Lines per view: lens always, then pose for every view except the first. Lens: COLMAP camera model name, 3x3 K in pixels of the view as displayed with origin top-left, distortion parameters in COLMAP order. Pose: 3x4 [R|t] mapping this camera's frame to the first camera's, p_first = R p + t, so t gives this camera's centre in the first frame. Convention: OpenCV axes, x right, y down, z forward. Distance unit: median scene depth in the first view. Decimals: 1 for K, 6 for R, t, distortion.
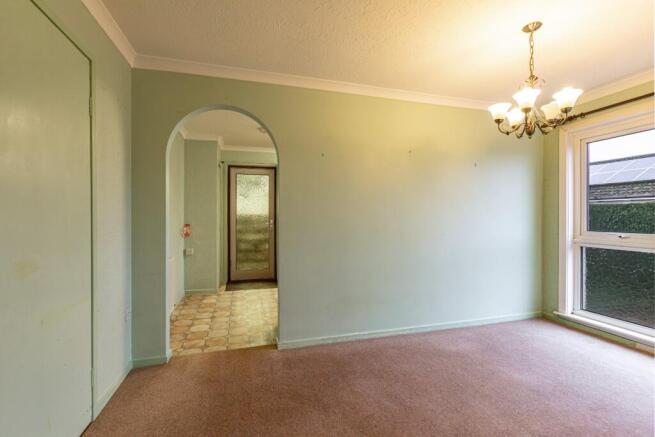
lens RADIAL K [[294.9, 0, 326.0], [0, 294.9, 217.1], [0, 0, 1]] dist [-0.000226, 0.001175]
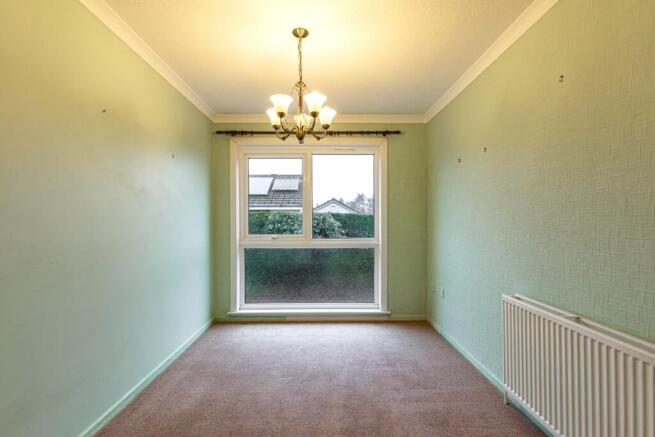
lens RADIAL K [[301.3, 0, 328.5], [0, 301.3, 222.7], [0, 0, 1]] dist [0.002022, 0.000843]
pose [[0.301971, -0.017323, 0.953160, -0.155038], [0.016359, 0.999782, 0.012988, -0.008894], [-0.953177, 0.011671, 0.302188, 0.372037]]
